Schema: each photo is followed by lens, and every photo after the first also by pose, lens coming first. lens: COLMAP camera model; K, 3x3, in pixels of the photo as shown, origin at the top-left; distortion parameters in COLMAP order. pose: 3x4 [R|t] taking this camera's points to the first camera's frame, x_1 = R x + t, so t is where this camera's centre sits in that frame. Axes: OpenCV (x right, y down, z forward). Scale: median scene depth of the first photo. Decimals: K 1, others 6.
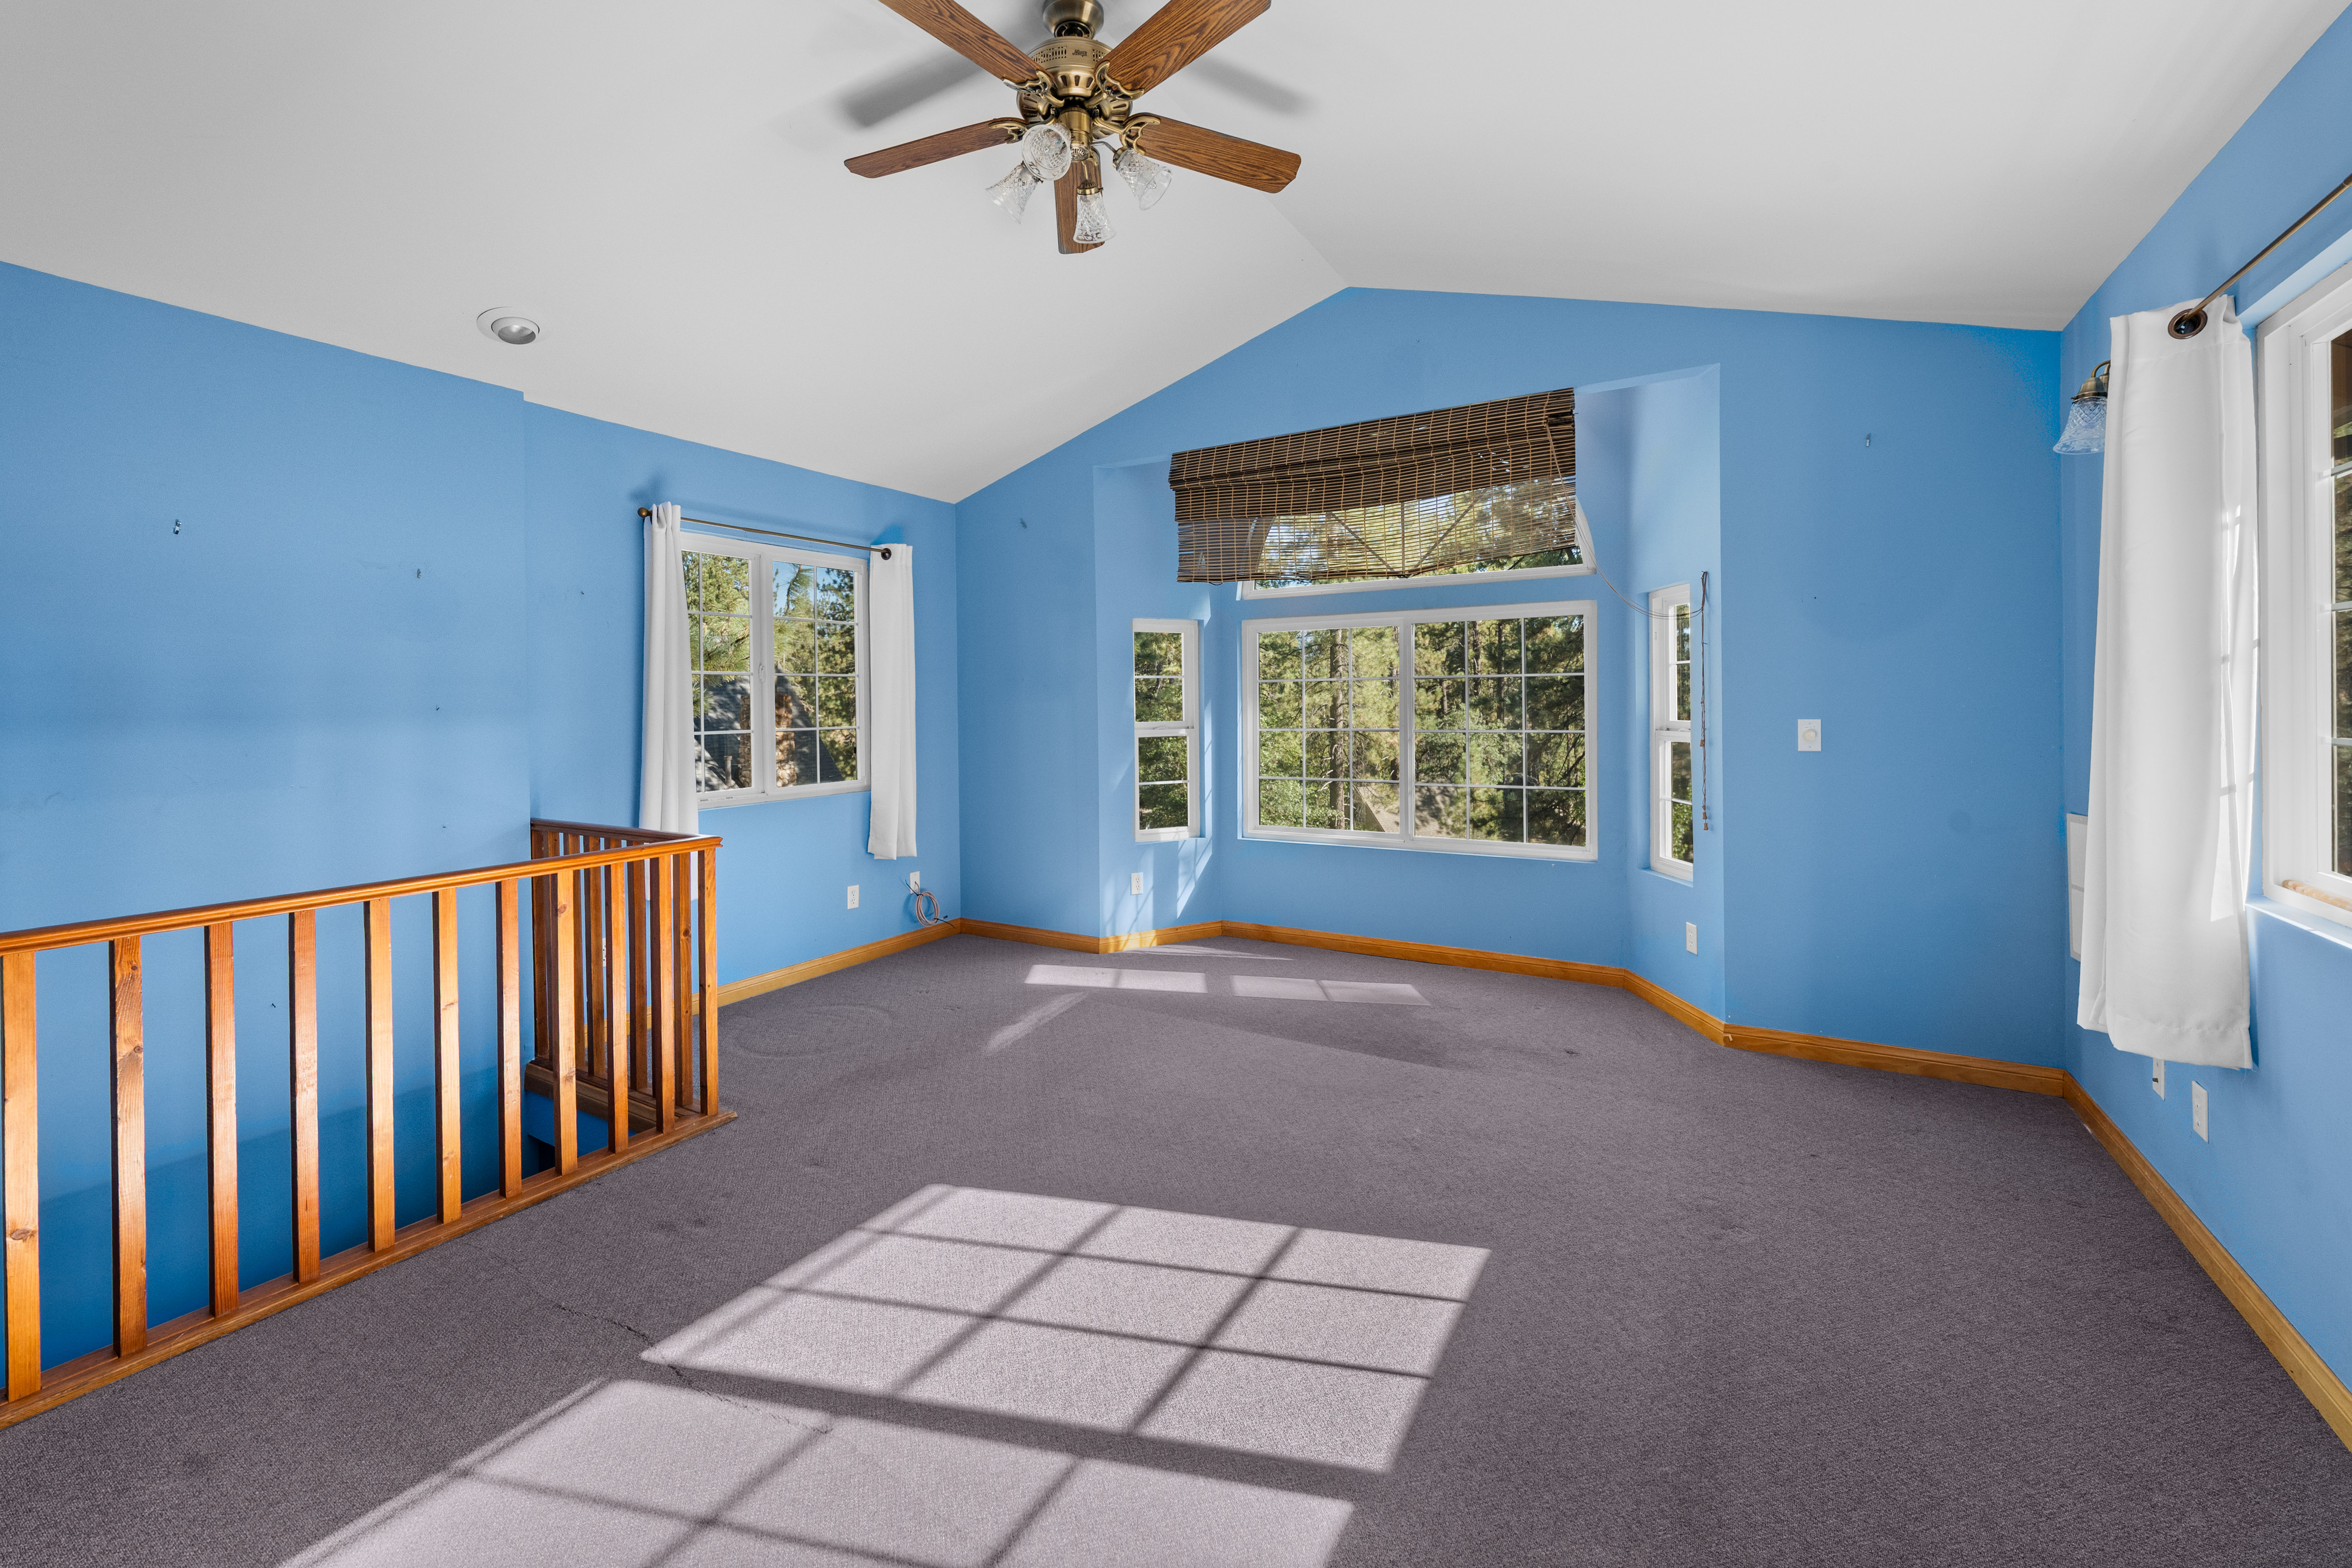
lens RADIAL K [[954.9, 0, 1163.1], [0, 954.9, 706.0], [0, 0, 1]] dist [-0.002628, 0.000446]
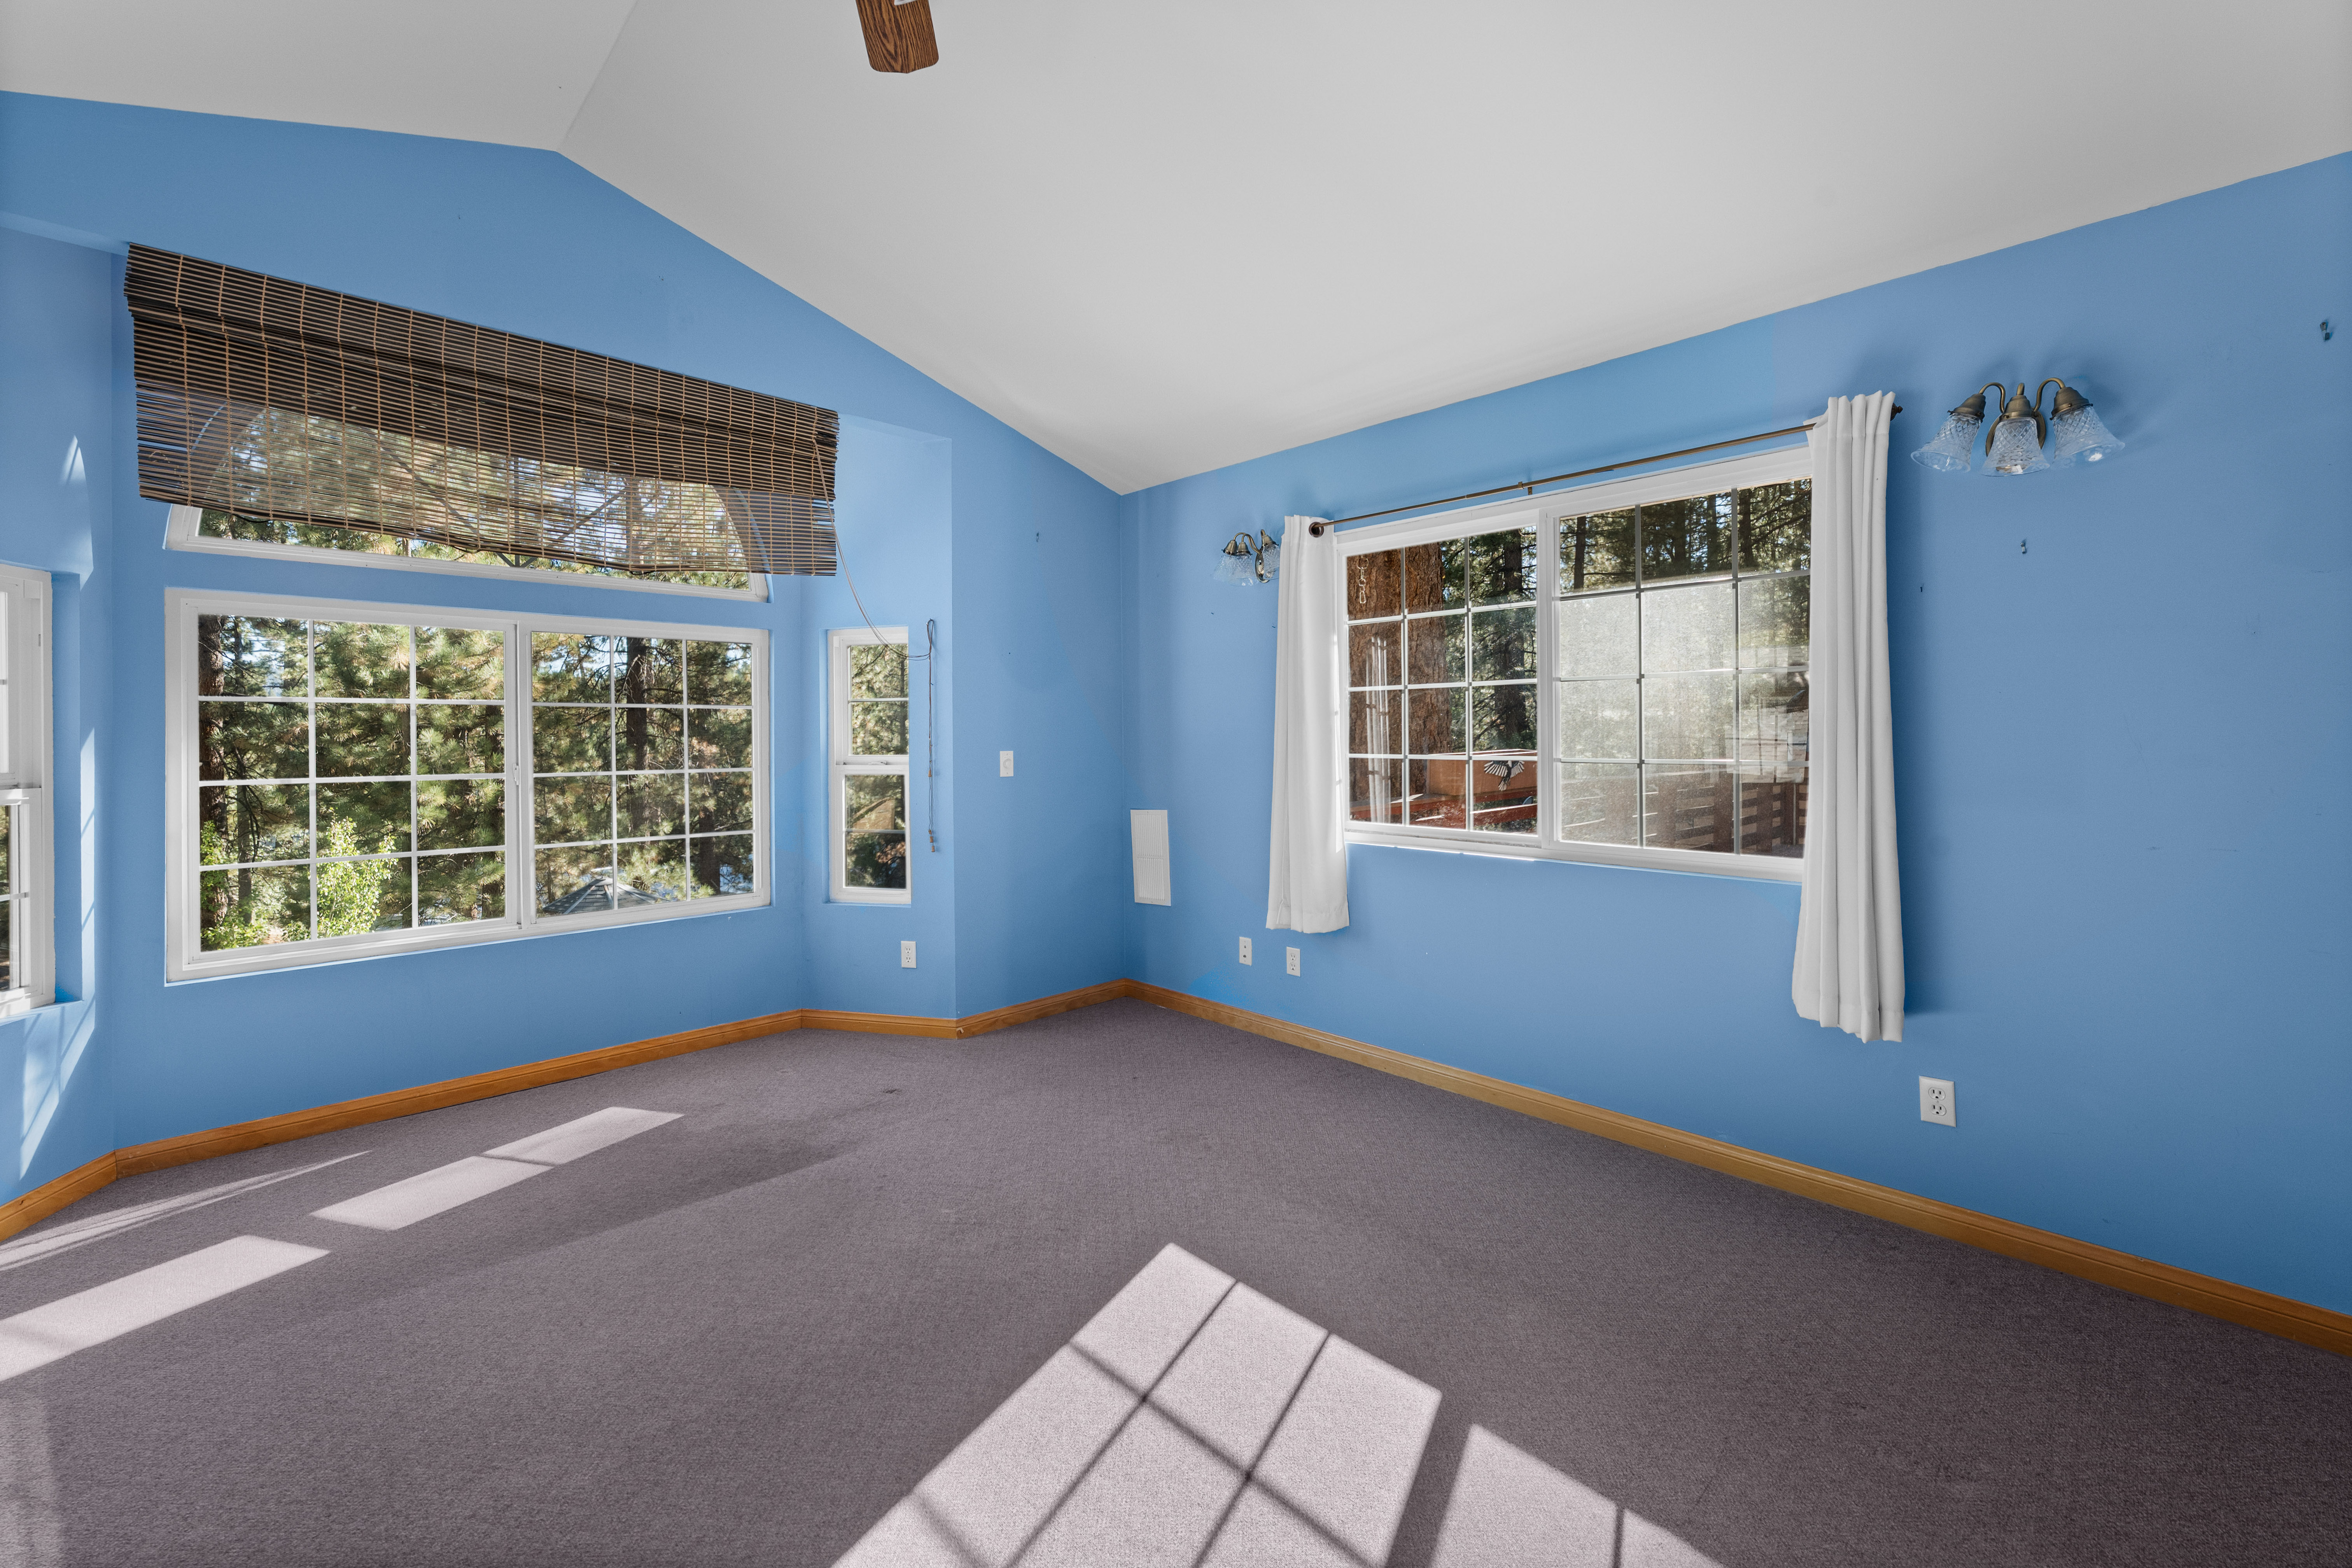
lens RADIAL K [[954.9, 0, 1157.6], [0, 954.9, 738.6], [0, 0, 1]] dist [-0.002628, 0.000446]
pose [[0.270136, 0.004608, 0.962811, -0.459773], [0.008234, 0.999941, -0.007096, 0.008431], [-0.962787, 0.009845, 0.270082, 0.477697]]
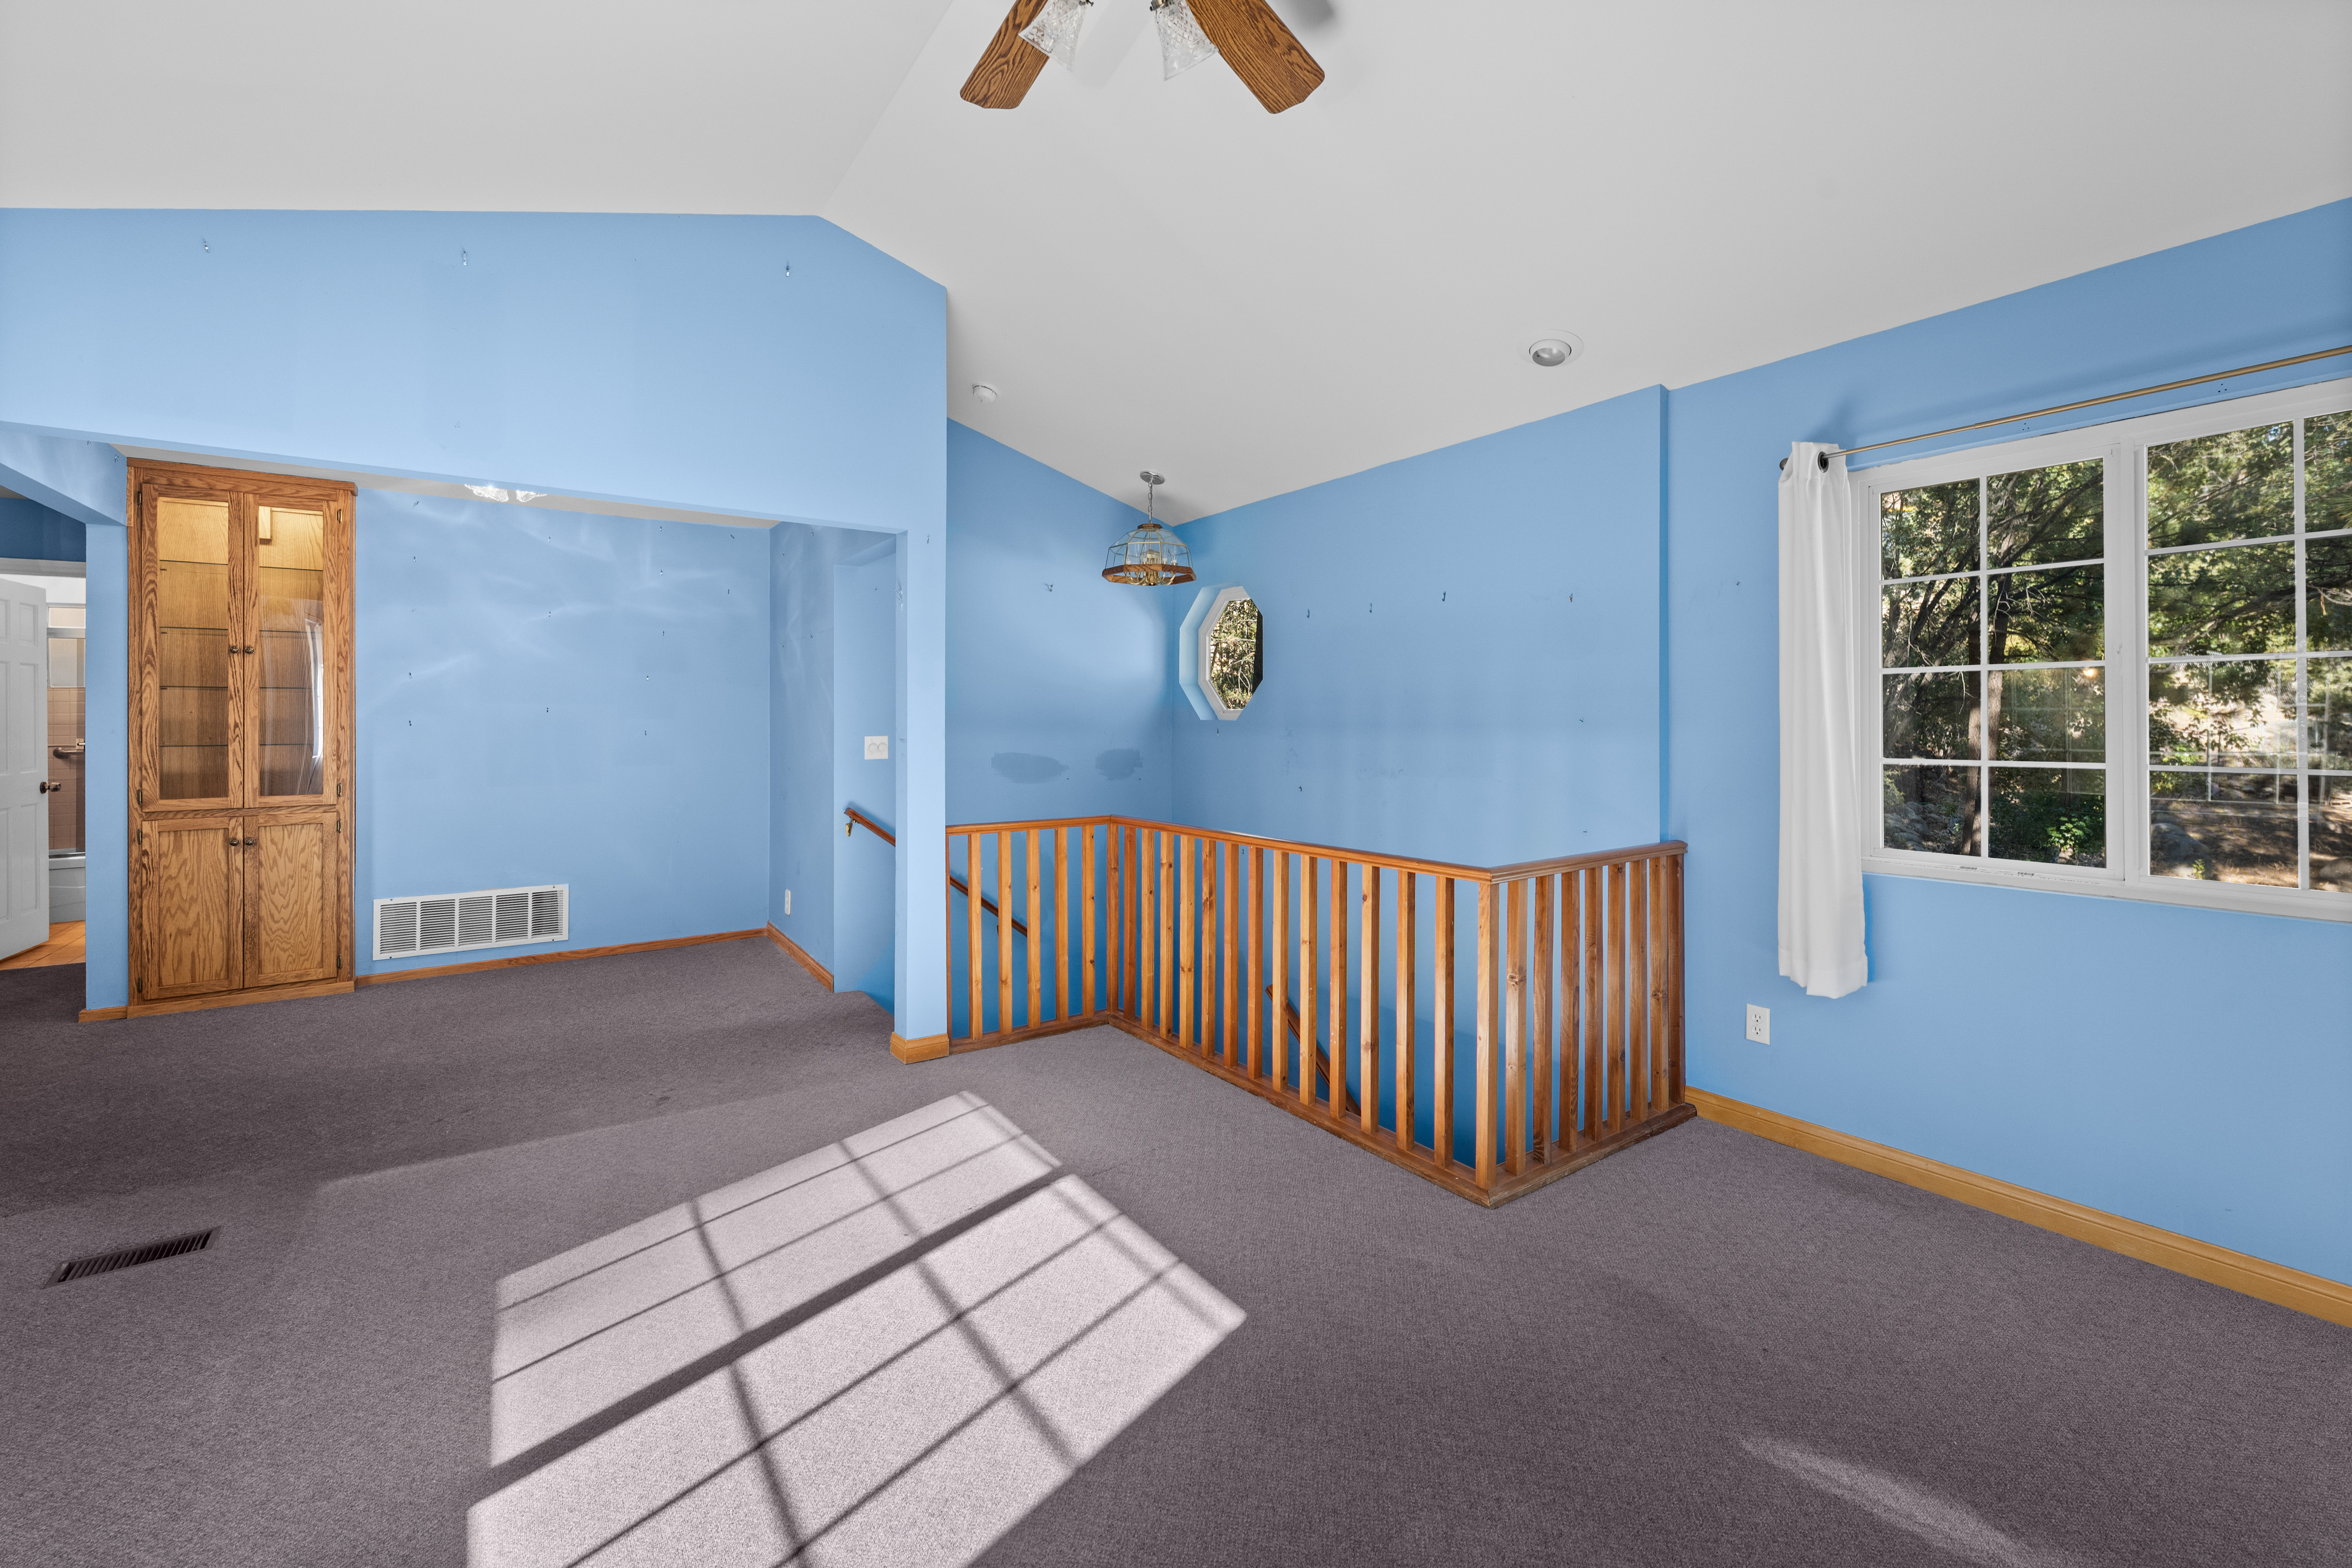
lens RADIAL K [[954.9, 0, 1159.0], [0, 954.9, 734.0], [0, 0, 1]] dist [-0.002628, 0.000446]
pose [[-0.416544, 0.012973, -0.909023, 0.384627], [0.006064, 0.999916, 0.011492, 0.005382], [0.909095, -0.000725, -0.416588, 0.968314]]
